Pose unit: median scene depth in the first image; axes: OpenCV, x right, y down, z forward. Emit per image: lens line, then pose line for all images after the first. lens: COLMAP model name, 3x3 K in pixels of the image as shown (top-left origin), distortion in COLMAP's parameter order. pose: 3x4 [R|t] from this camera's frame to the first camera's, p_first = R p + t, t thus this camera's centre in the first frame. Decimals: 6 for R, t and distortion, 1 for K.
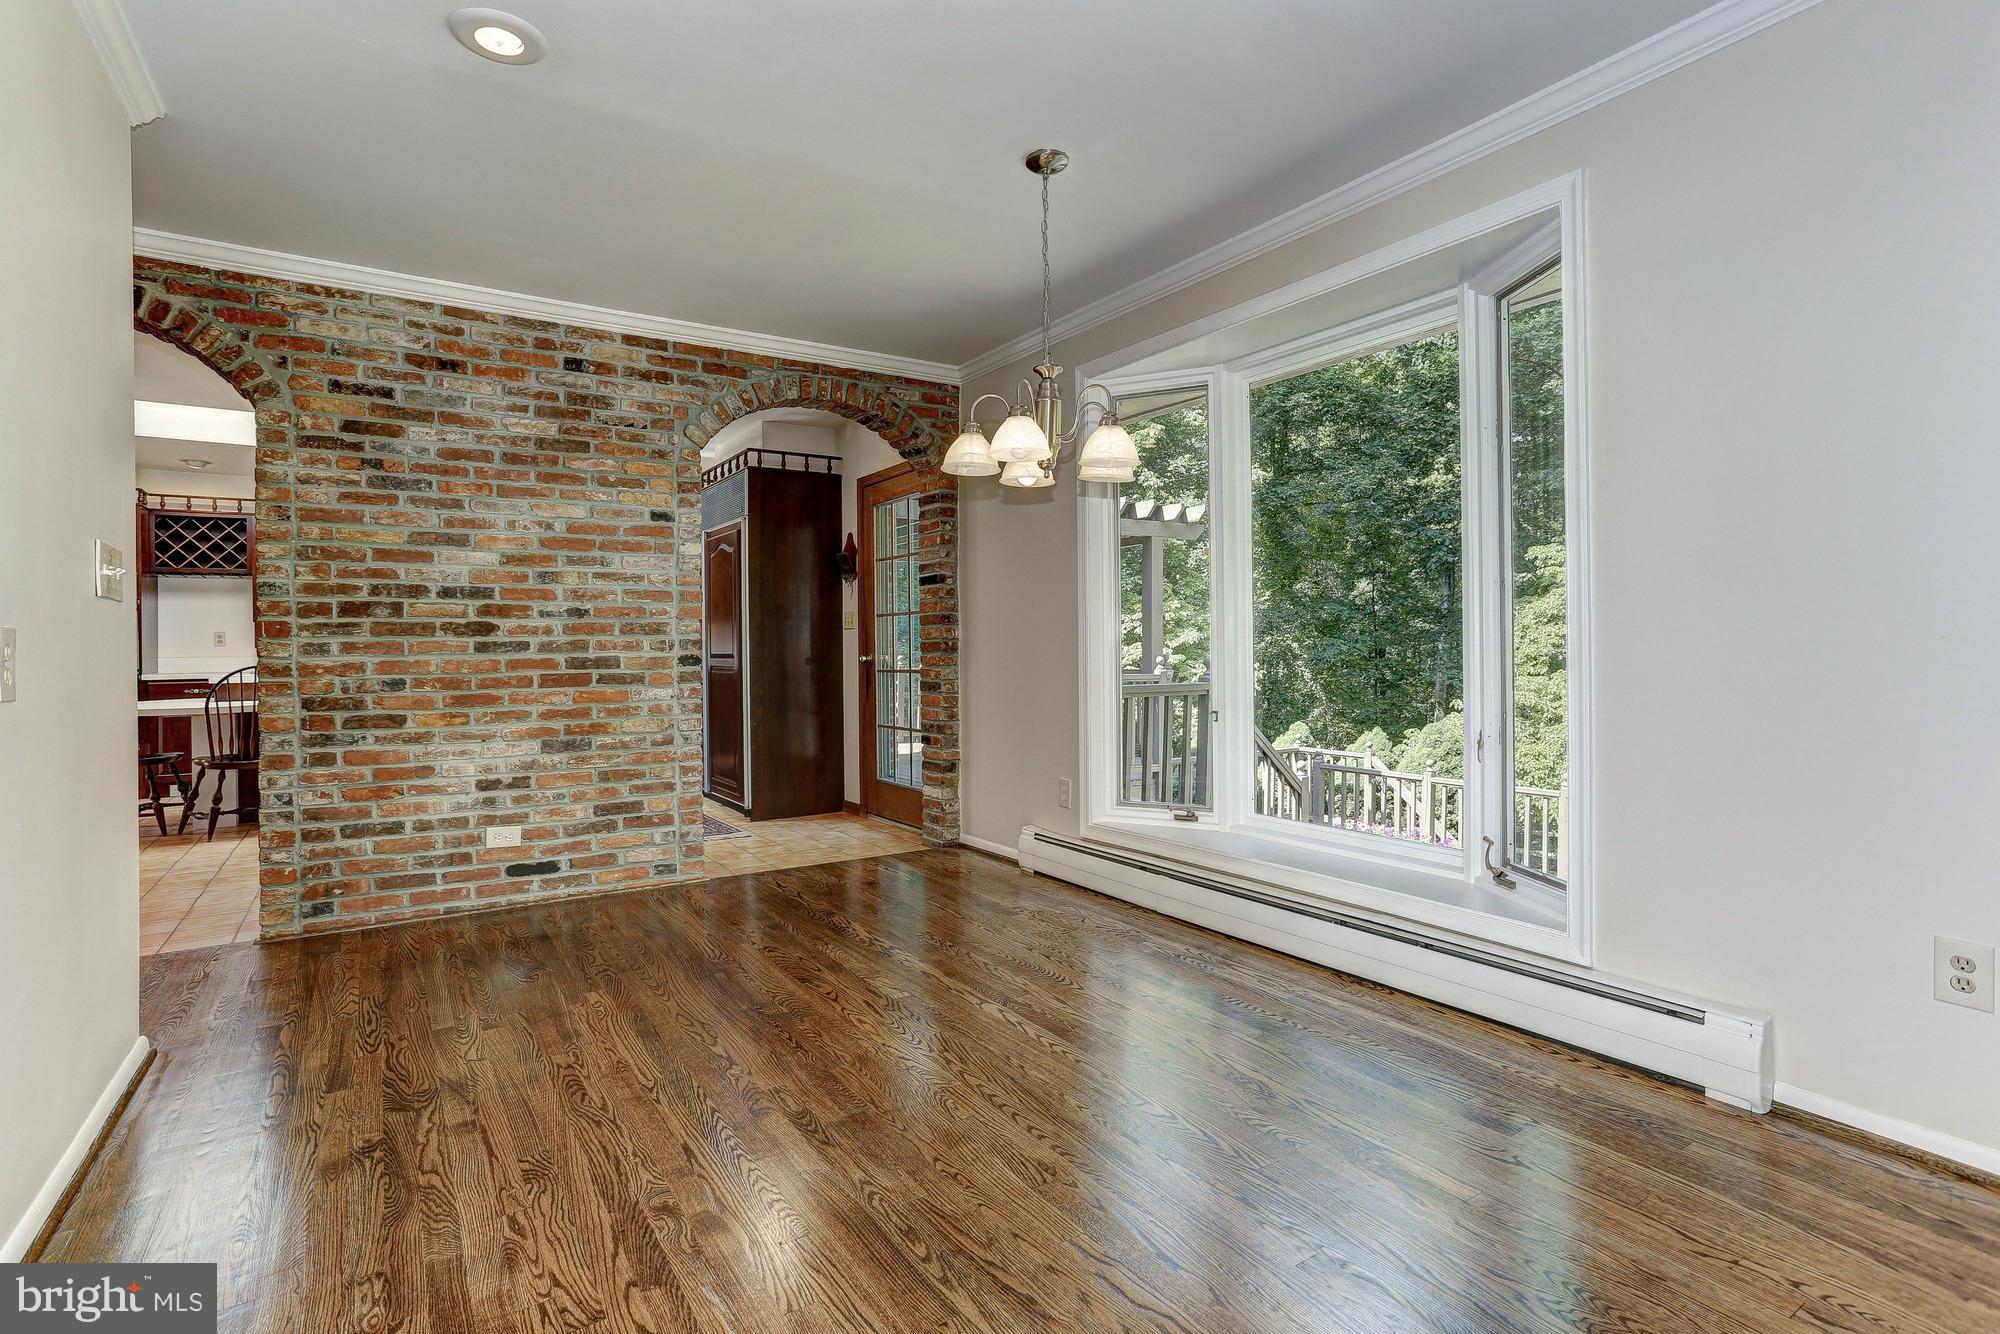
lens RADIAL K [[966.7, 0, 1009.7], [0, 966.7, 659.5], [0, 0, 1]] dist [-0.033000, 0.011325]
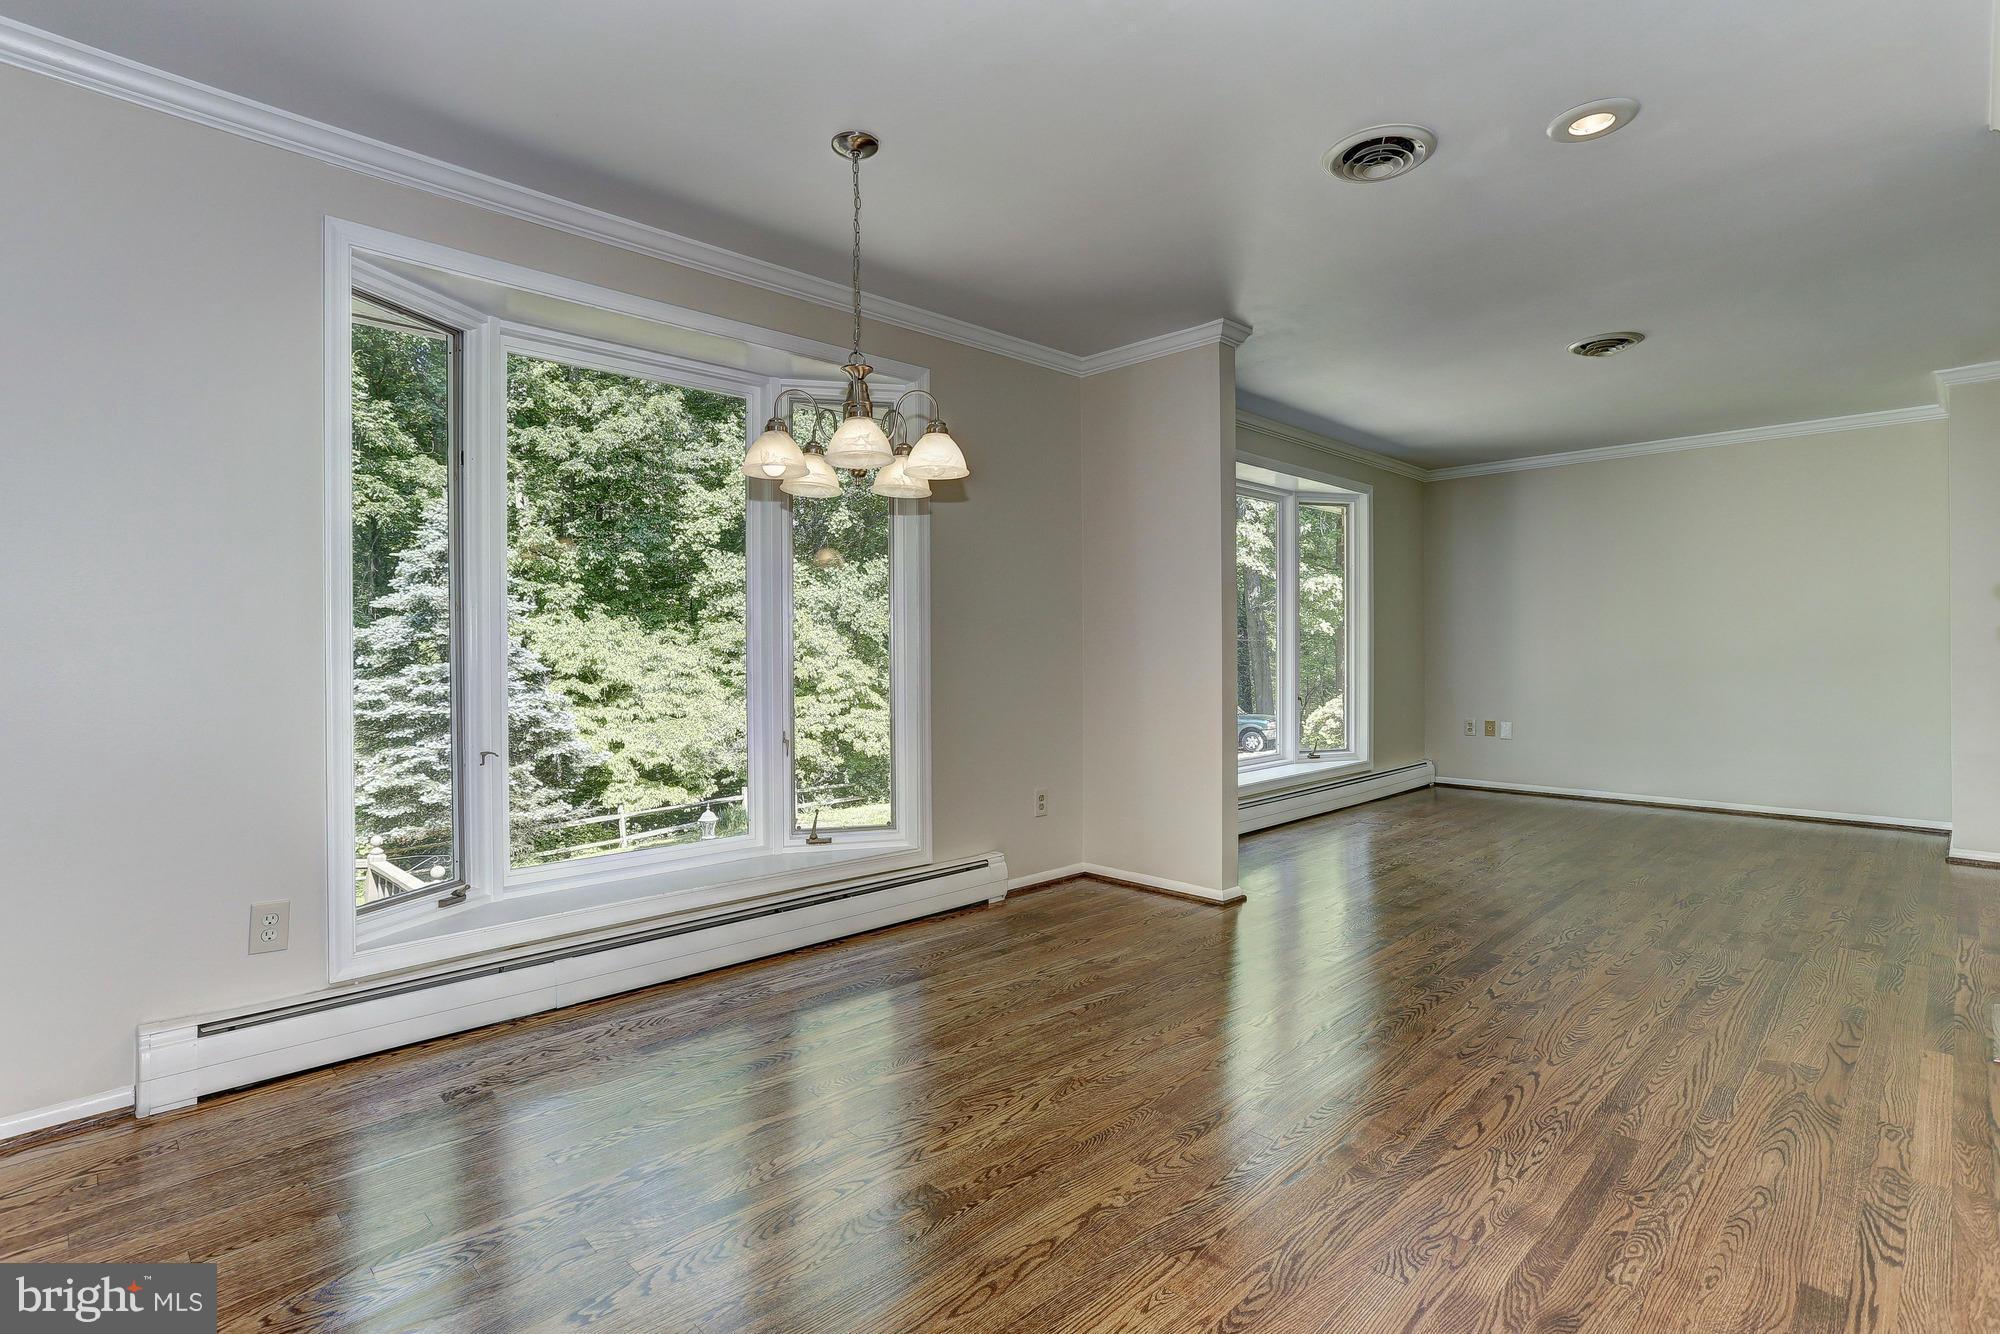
lens RADIAL K [[966.7, 0, 996.8], [0, 966.7, 666.3], [0, 0, 1]] dist [-0.033000, 0.011325]
pose [[-0.194553, -0.004162, 0.980883, -1.048218], [0.020612, 0.999753, 0.008330, -0.019485], [-0.980675, 0.021839, -0.194419, 1.252300]]
